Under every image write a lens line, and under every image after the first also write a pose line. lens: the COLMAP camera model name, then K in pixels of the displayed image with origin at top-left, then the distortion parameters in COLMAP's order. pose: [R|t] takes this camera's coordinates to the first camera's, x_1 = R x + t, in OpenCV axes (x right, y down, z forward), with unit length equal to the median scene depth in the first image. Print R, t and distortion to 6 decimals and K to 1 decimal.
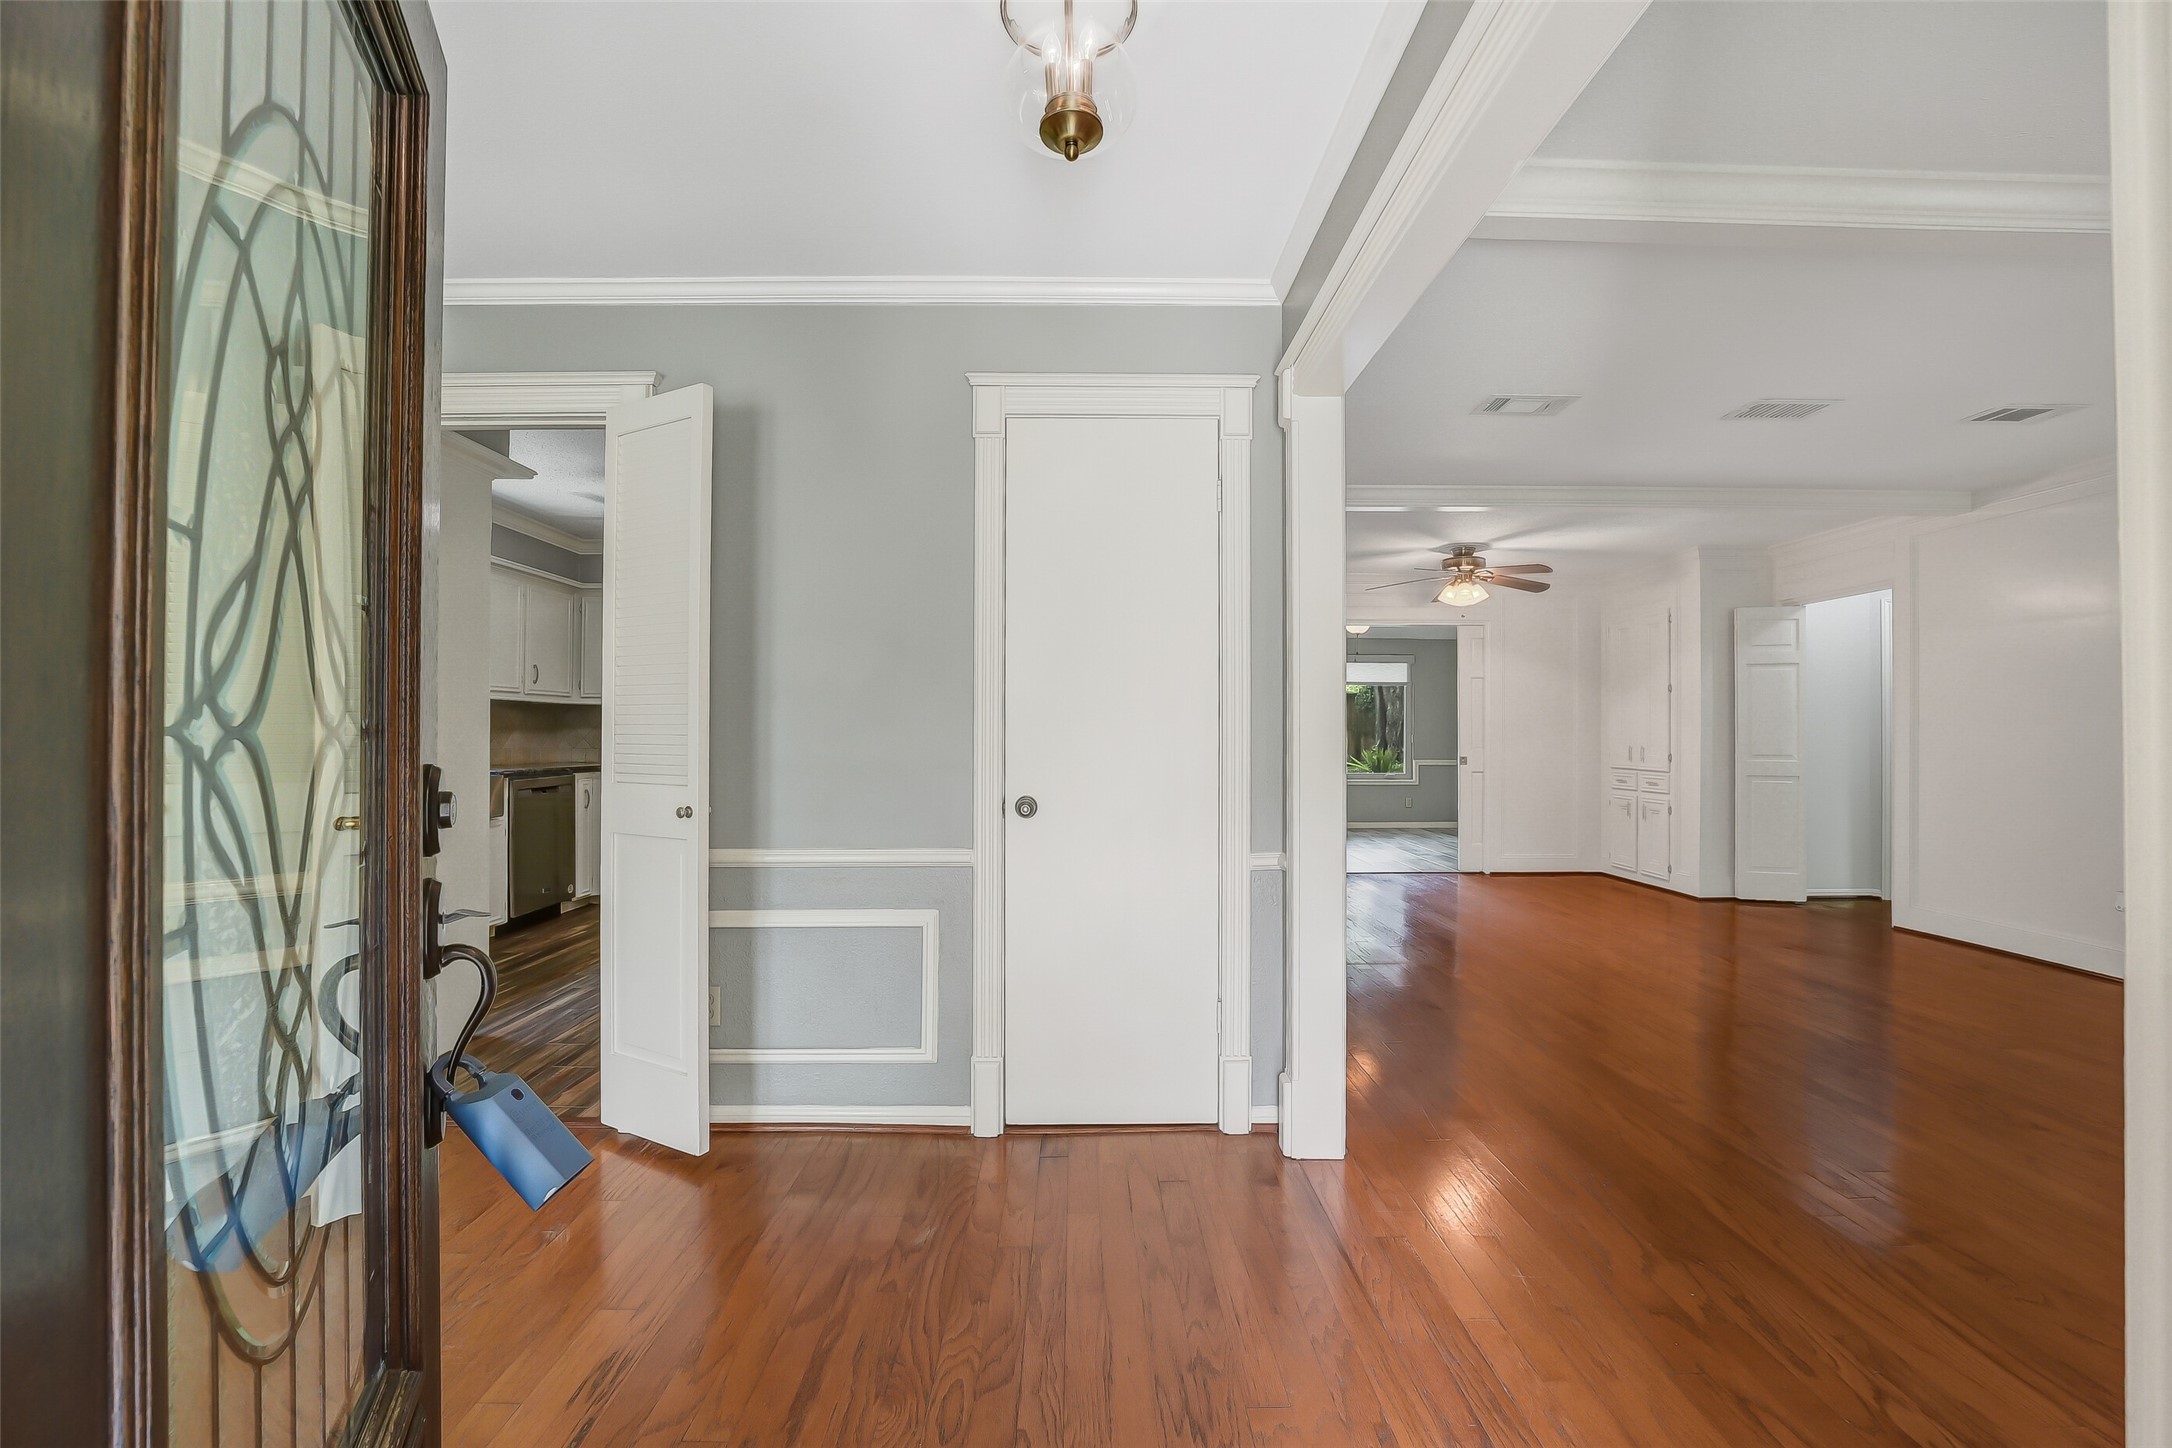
lens RADIAL K [[876.8, 0, 1097.5], [0, 876.8, 742.3], [0, 0, 1]] dist [-0.037850, 0.011950]
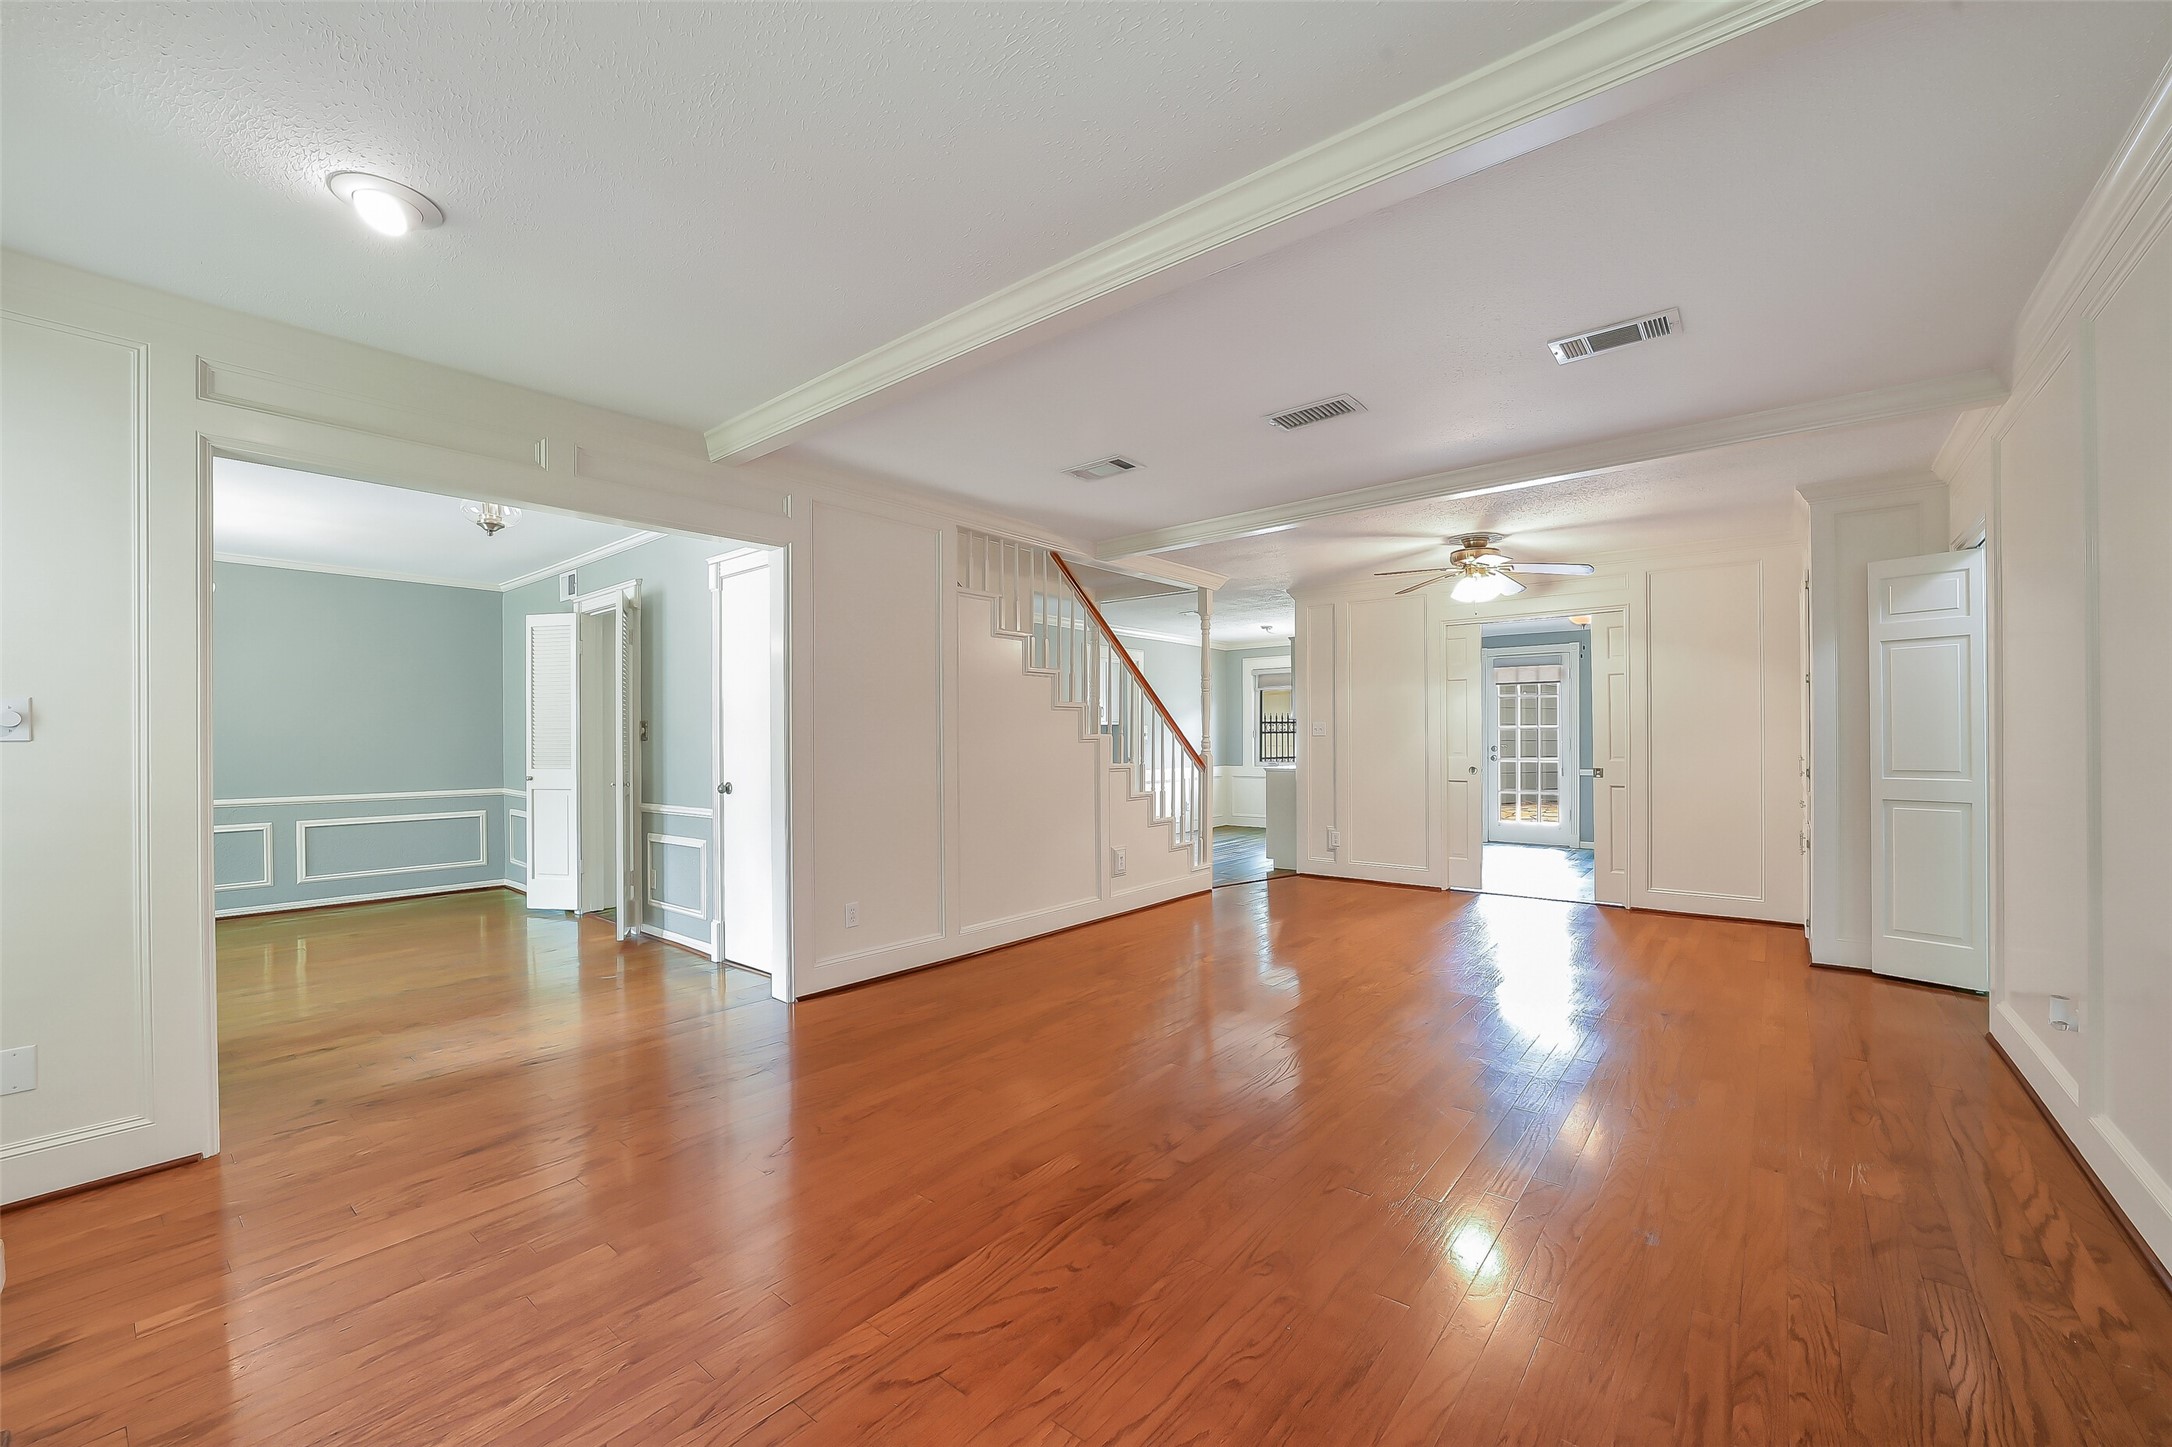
lens RADIAL K [[876.8, 0, 1097.5], [0, 876.8, 741.8], [0, 0, 1]] dist [-0.037850, 0.011950]
pose [[0.756344, -0.004460, -0.654159, 1.729898], [0.001155, 0.999984, -0.005483, -0.012411], [0.654173, 0.003391, 0.756337, 0.120007]]
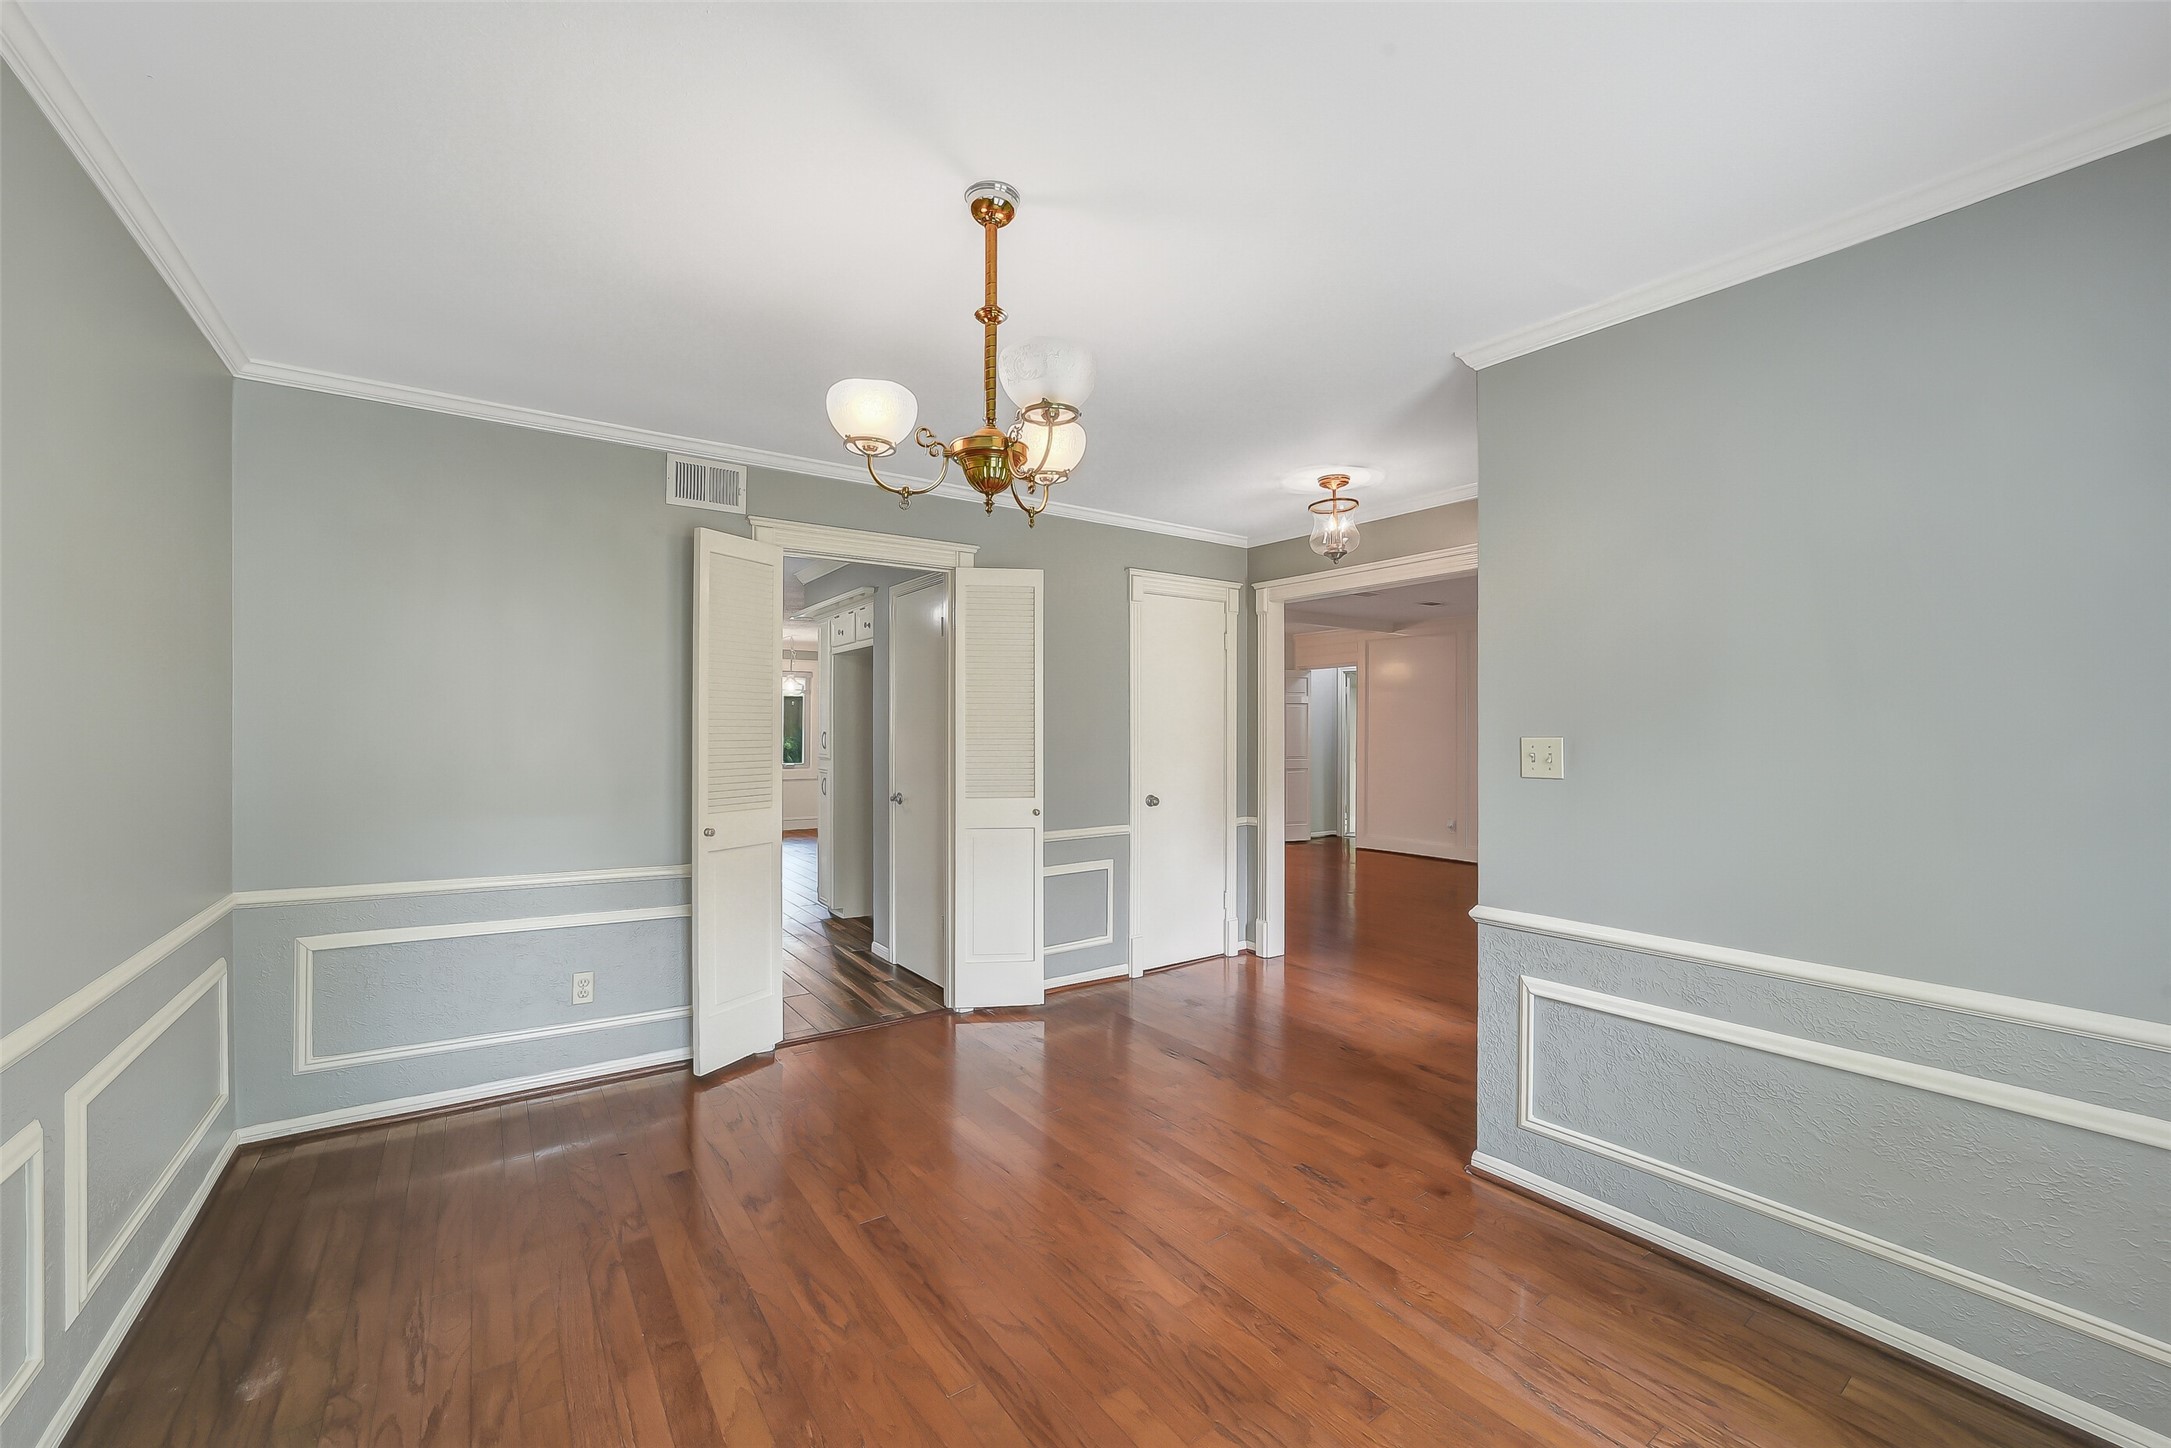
lens RADIAL K [[876.4, 0, 1097.0], [0, 876.4, 742.3], [0, 0, 1]] dist [-0.037850, 0.011950]
pose [[0.815328, -0.009889, 0.578915, -1.271670], [0.004228, 0.999929, 0.011127, -0.072985], [-0.578984, -0.006625, 0.815312, -0.474879]]
